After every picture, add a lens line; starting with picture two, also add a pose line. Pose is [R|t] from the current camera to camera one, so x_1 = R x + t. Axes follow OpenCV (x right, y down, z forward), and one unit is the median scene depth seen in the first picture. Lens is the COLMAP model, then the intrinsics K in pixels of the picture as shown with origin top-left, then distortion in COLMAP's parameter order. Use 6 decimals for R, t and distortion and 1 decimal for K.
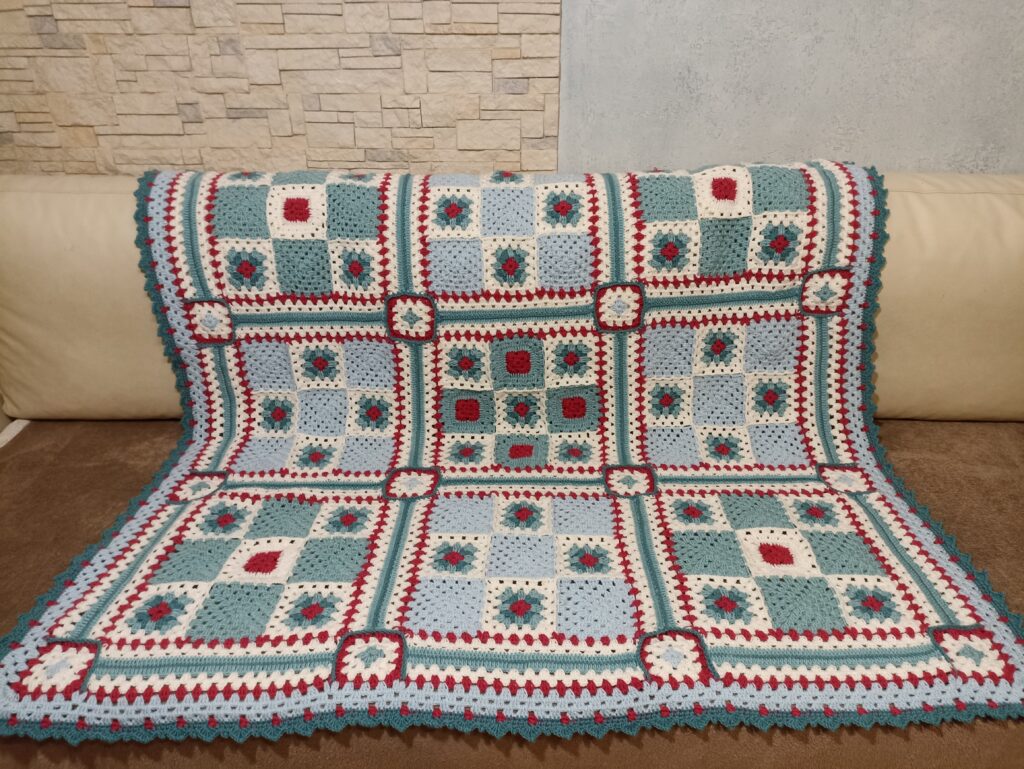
lens RADIAL K [[770.3, 0, 512.0], [0, 770.3, 384.5], [0, 0, 1]] dist [0.048436, -0.042776]
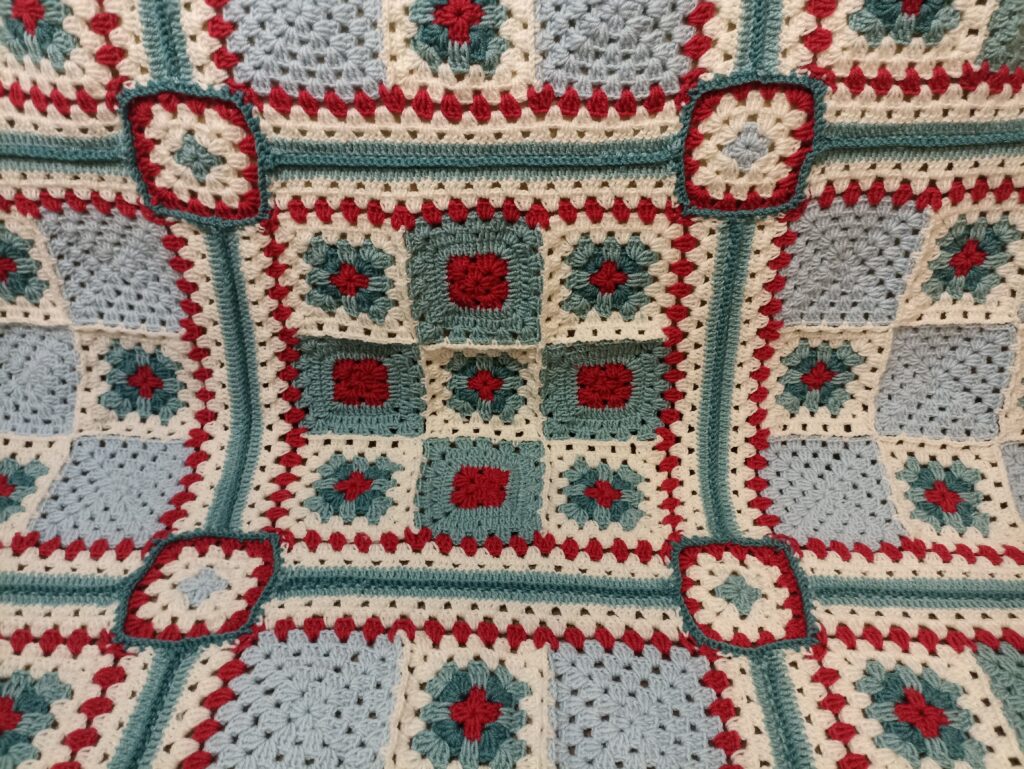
lens RADIAL K [[770.3, 0, 512.0], [0, 770.3, 384.5], [0, 0, 1]] dist [0.048436, -0.042776]
pose [[0.999189, 0.027708, 0.029217, 0.015977], [-0.032775, 0.981163, 0.190383, -0.054196], [-0.023391, -0.191186, 0.981275, 0.596461]]
